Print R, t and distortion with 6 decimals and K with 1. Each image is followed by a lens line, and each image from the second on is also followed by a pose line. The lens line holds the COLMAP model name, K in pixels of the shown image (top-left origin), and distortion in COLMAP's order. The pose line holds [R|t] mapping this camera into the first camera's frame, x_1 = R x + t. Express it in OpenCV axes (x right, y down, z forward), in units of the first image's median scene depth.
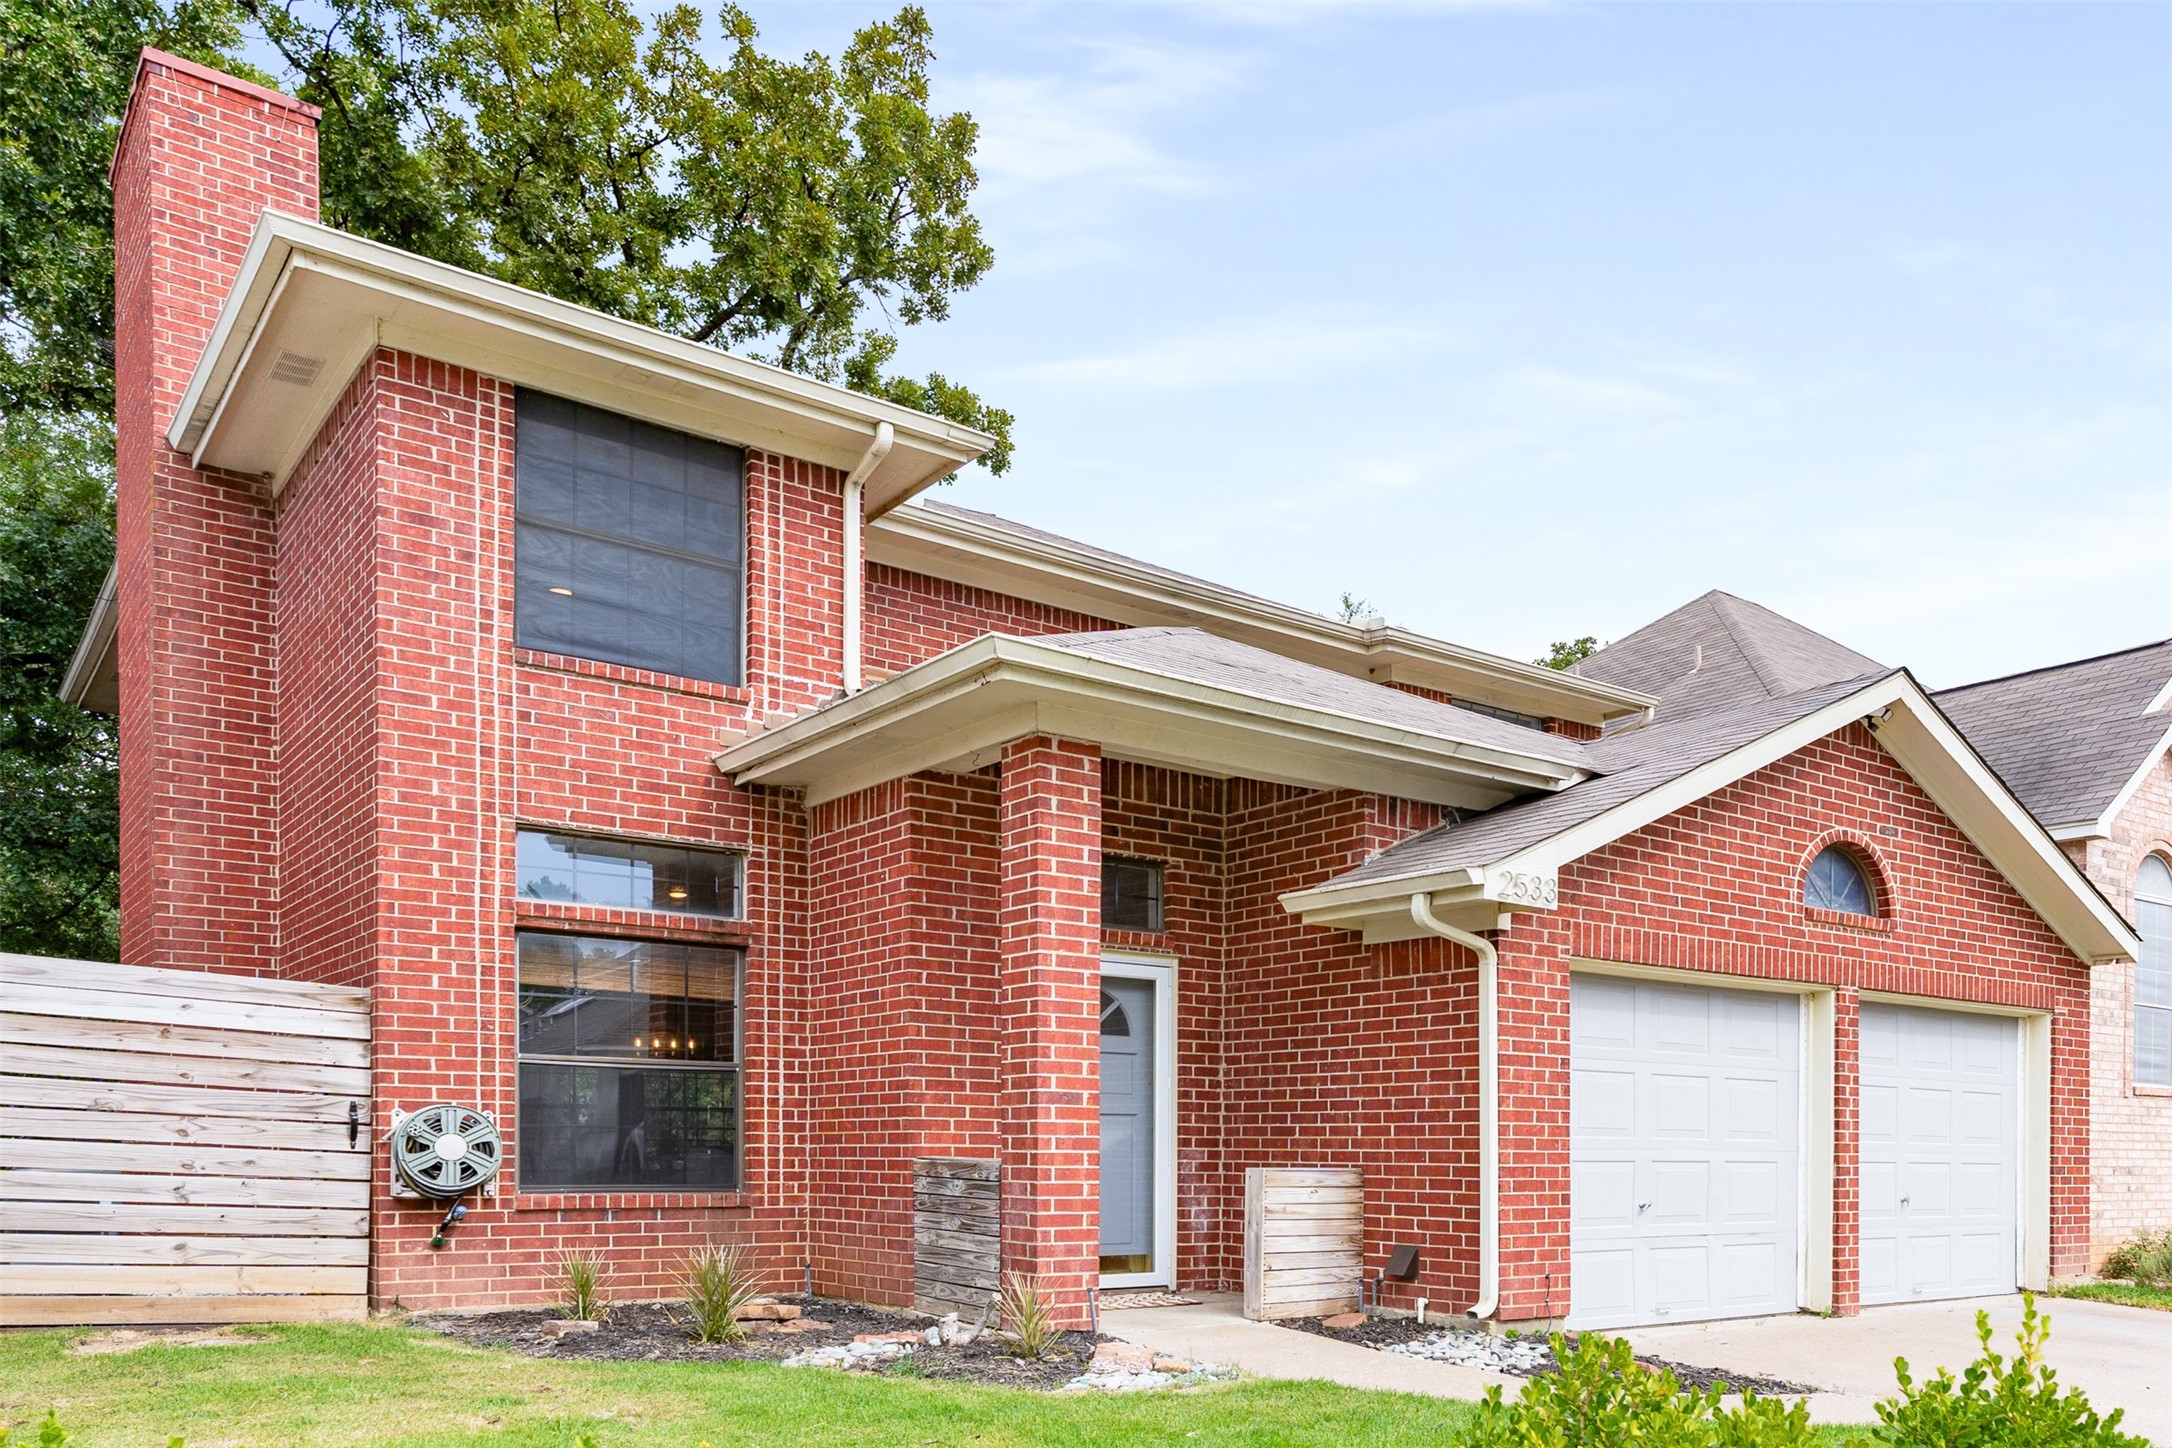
lens RADIAL K [[1101.2, 0, 1095.3], [0, 1101.2, 850.9], [0, 0, 1]] dist [-0.000477, 0.000331]
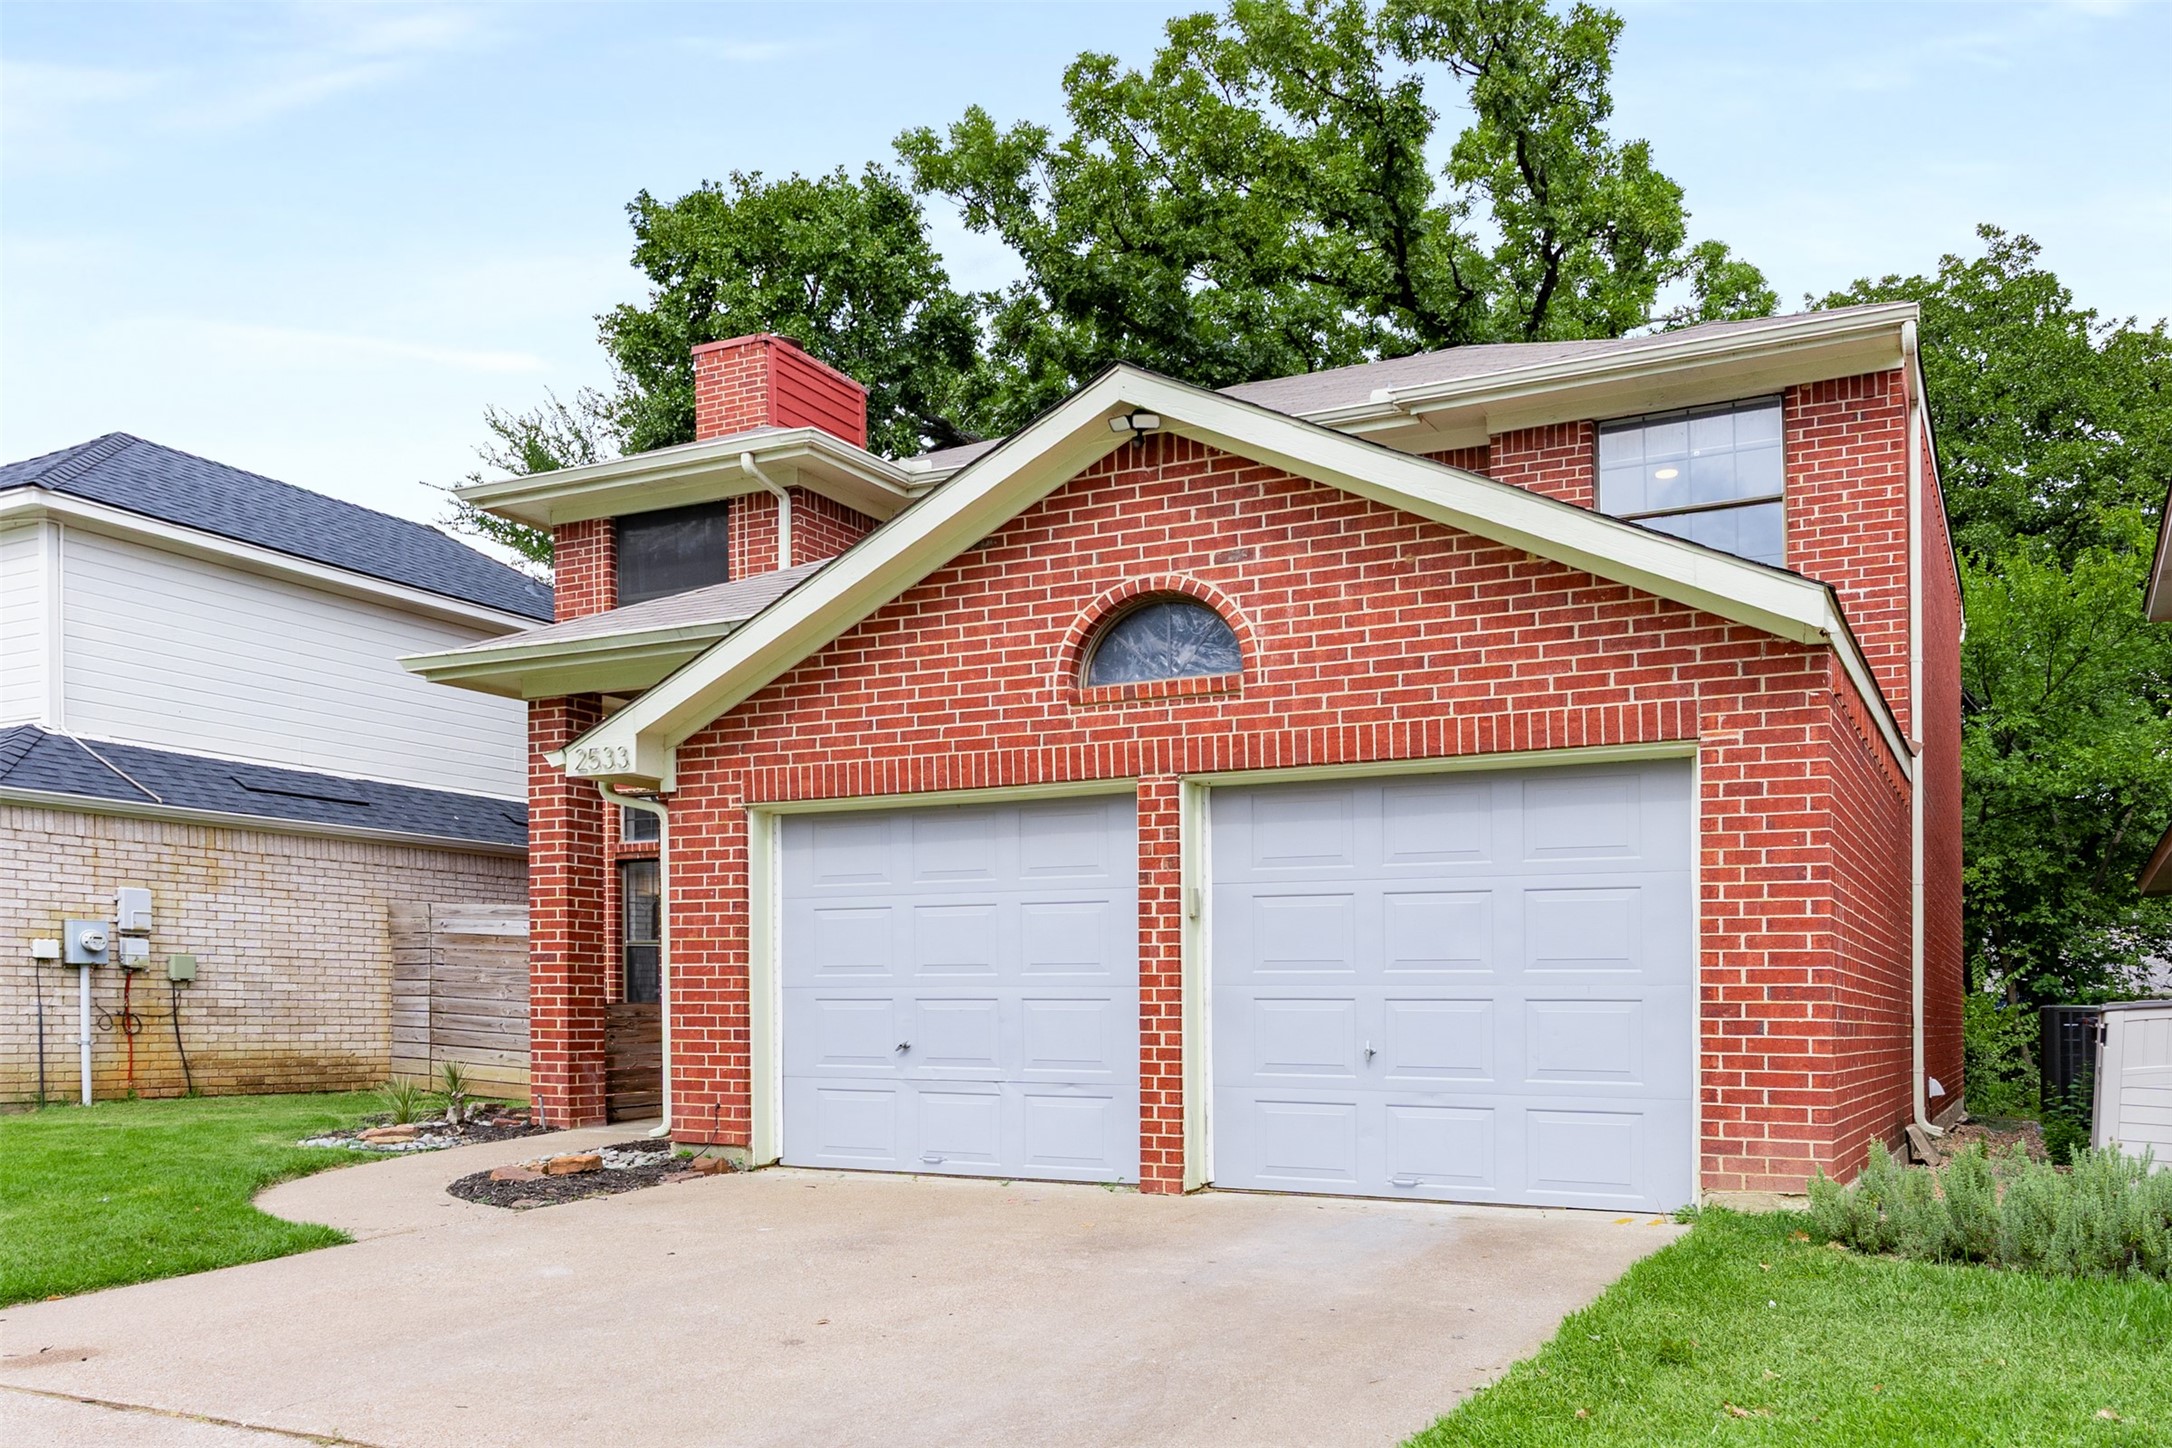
lens RADIAL K [[1050.9, 0, 1087.1], [0, 1050.9, 722.1], [0, 0, 1]] dist [0.001559, 0.001747]
pose [[0.714211, -0.189391, -0.673820, 1.359814], [0.186879, 0.979346, -0.077184, 0.158158], [0.674521, -0.070797, 0.734853, 0.490543]]
